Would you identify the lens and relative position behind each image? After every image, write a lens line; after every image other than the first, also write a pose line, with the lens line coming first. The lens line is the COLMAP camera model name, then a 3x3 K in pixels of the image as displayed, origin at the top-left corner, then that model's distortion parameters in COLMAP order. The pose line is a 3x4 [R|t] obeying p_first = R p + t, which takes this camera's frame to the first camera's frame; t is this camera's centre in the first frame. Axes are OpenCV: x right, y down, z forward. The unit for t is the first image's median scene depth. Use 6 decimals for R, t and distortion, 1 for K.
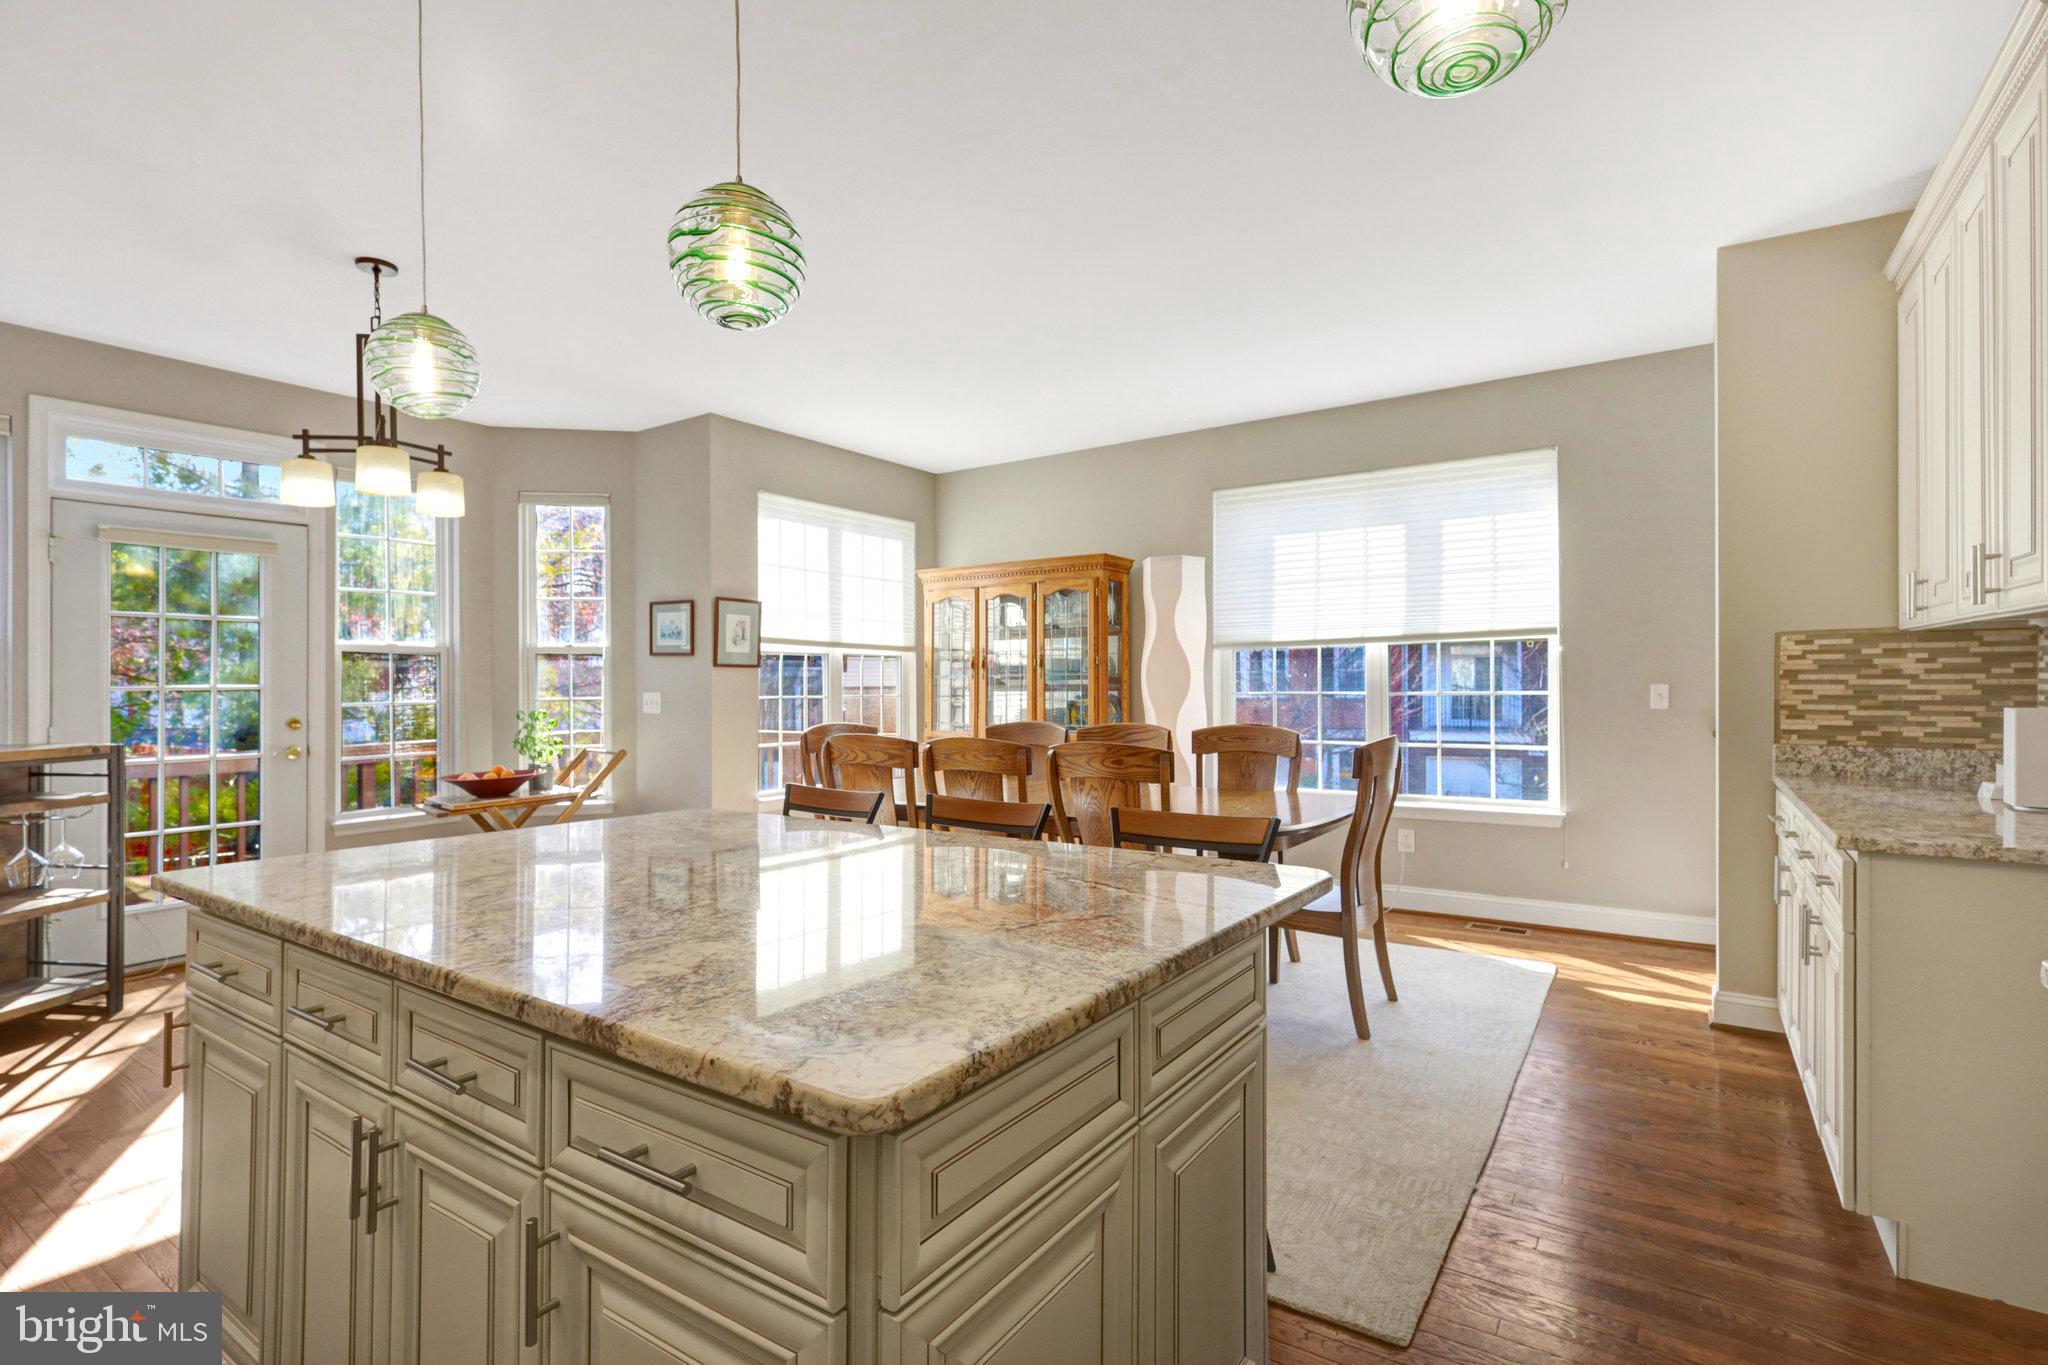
lens RADIAL K [[974.5, 0, 1029.3], [0, 974.5, 680.4], [0, 0, 1]] dist [0.000697, 0.002155]
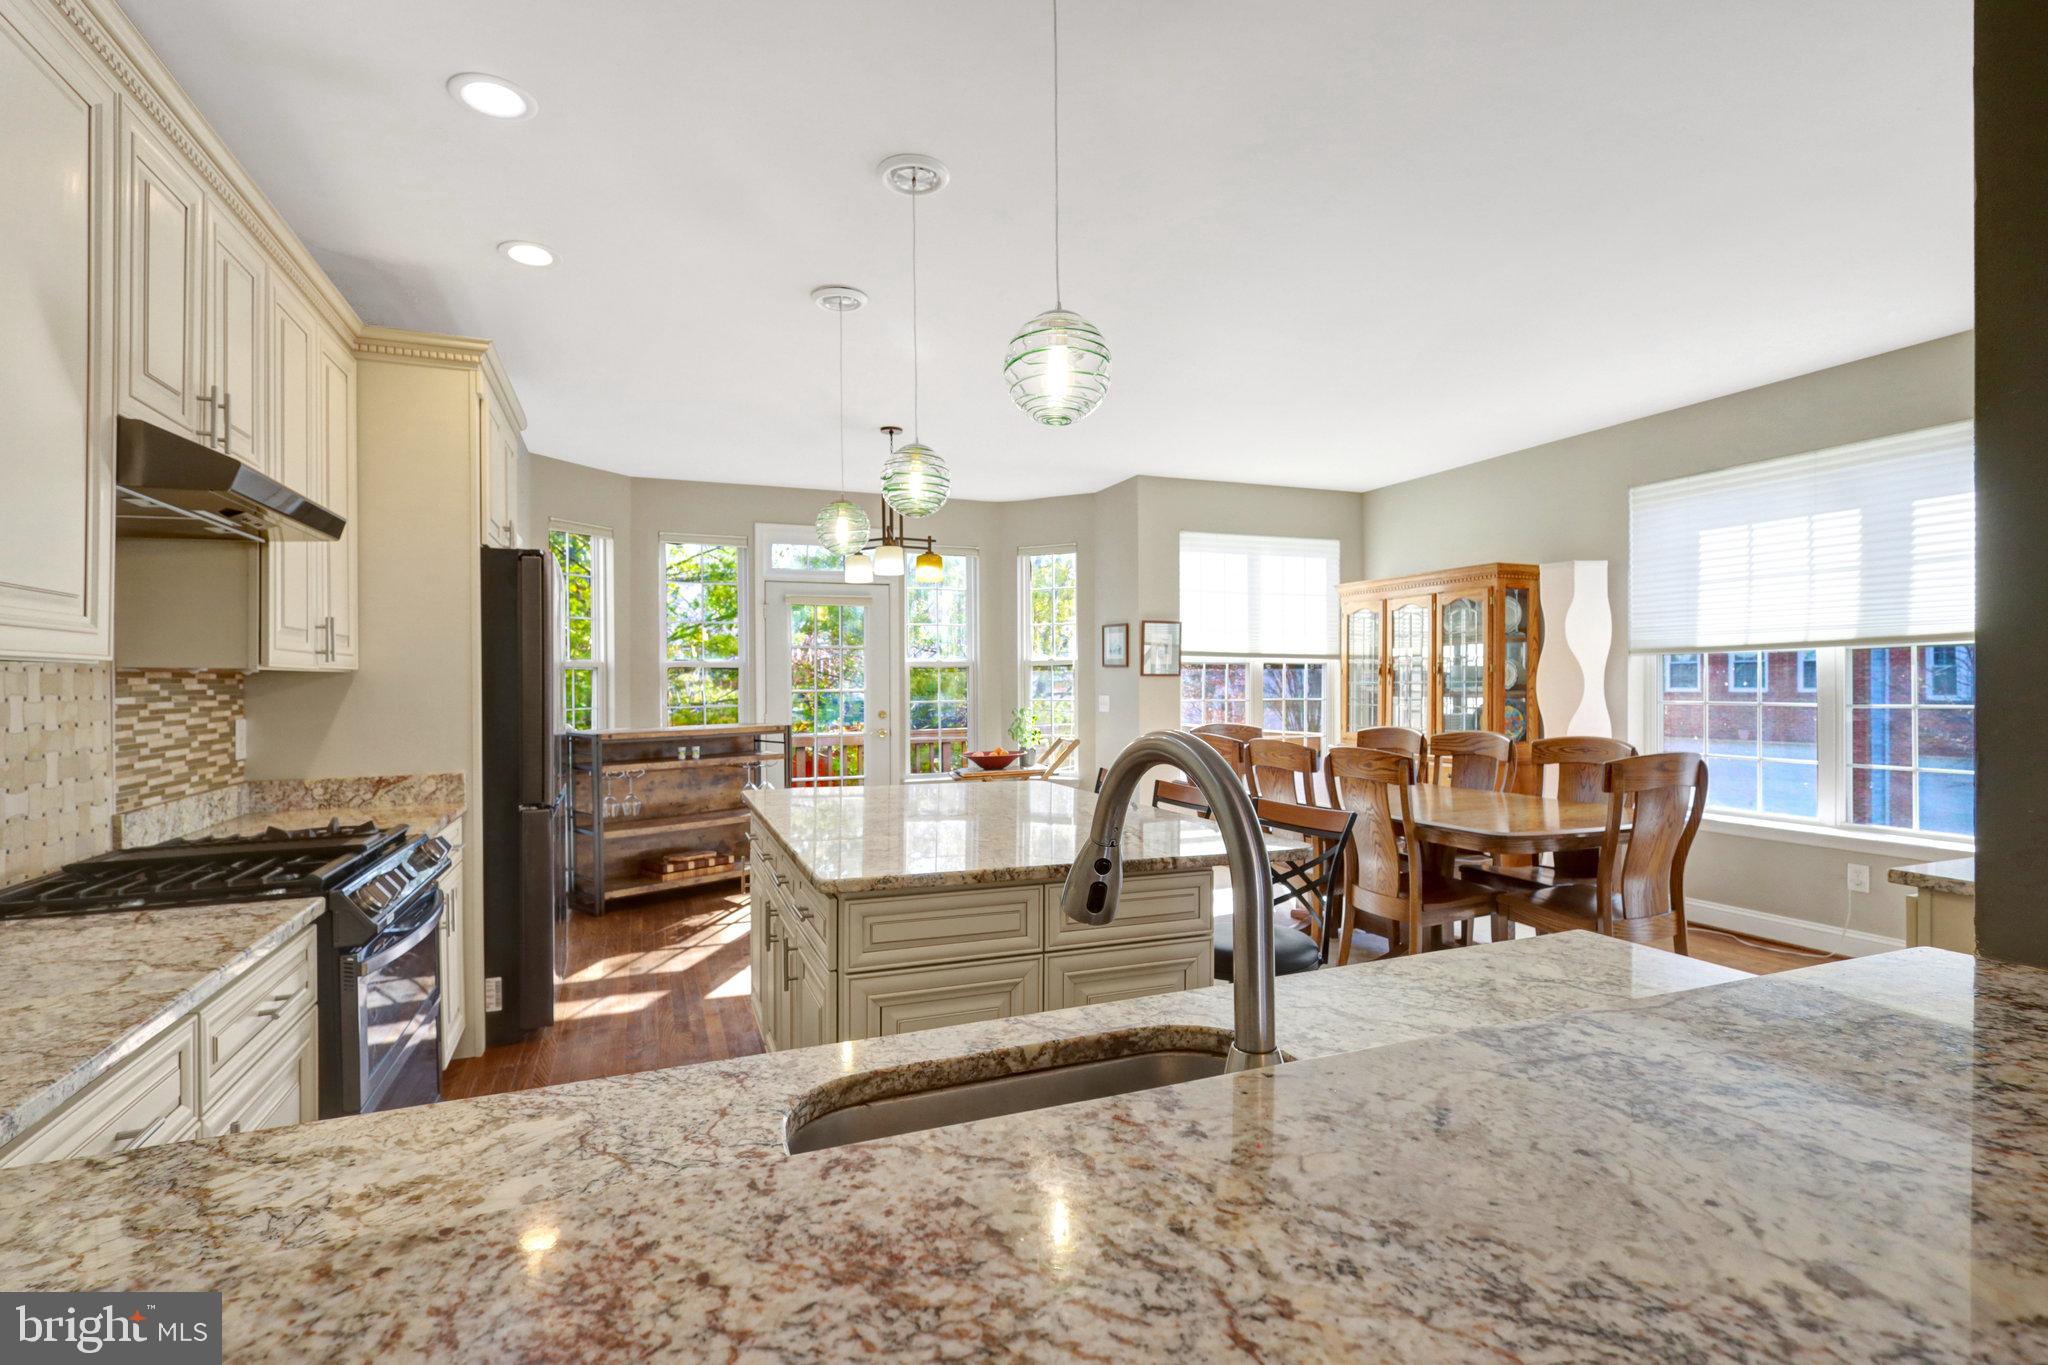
lens RADIAL K [[974.5, 0, 1039.1], [0, 974.5, 678.2], [0, 0, 1]] dist [0.000697, 0.002155]
pose [[0.833335, 0.001122, -0.552767, 0.261771], [0.001735, 0.999988, 0.004646, -0.016520], [0.552766, -0.004831, 0.833323, -0.123242]]
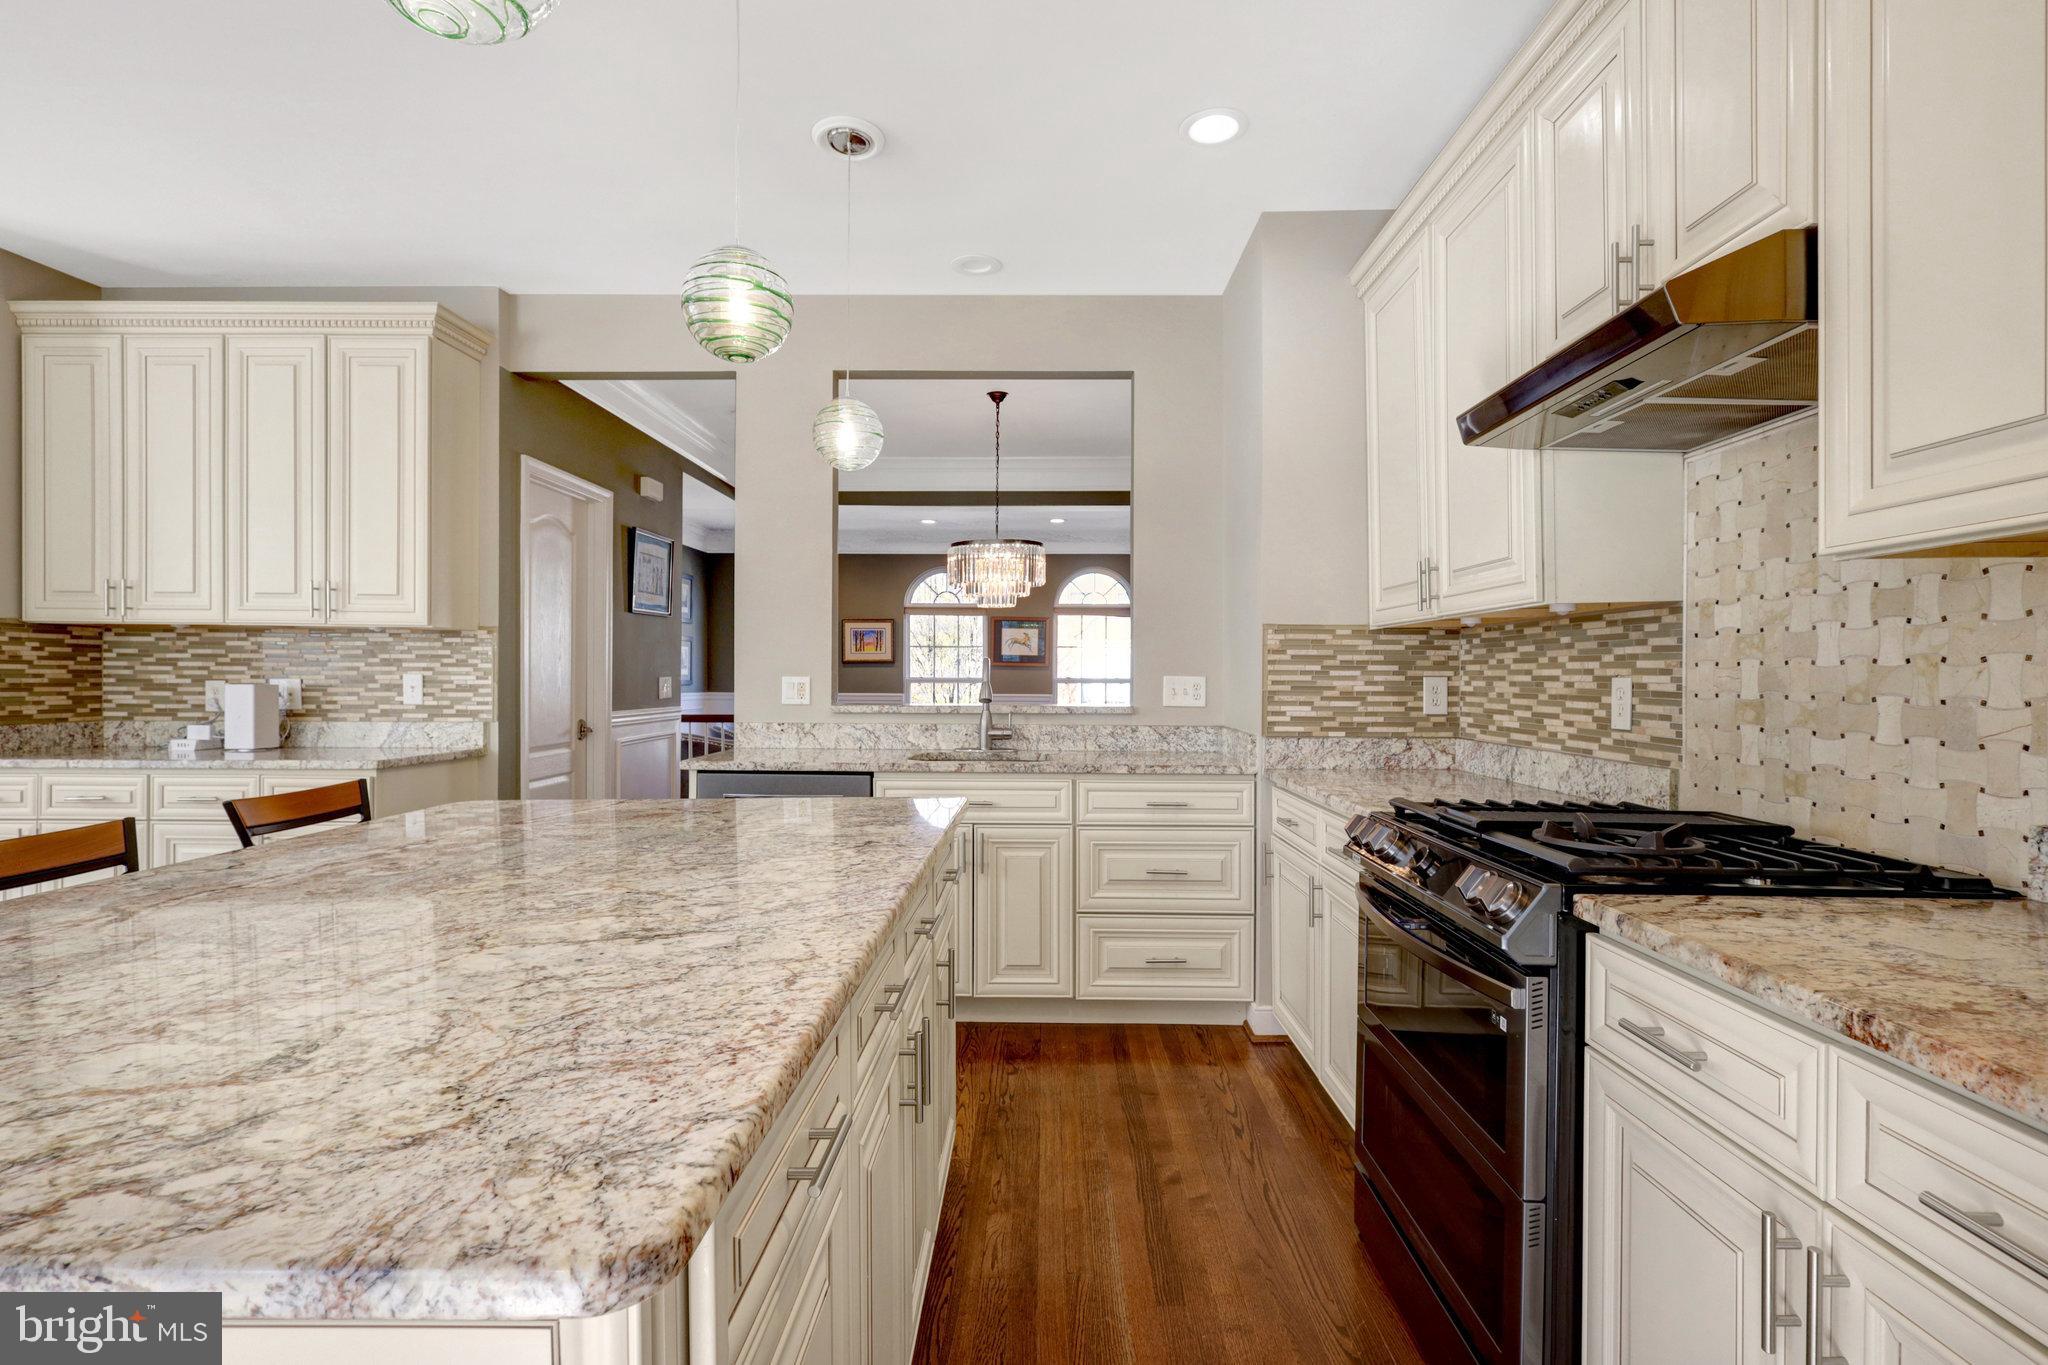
lens RADIAL K [[974.5, 0, 1026.0], [0, 974.5, 680.2], [0, 0, 1]] dist [0.000697, 0.002155]
pose [[-0.535132, 0.003282, 0.844762, -0.415633], [-0.001373, 0.999988, -0.004755, 0.012499], [-0.844767, -0.003705, -0.535121, 0.367764]]
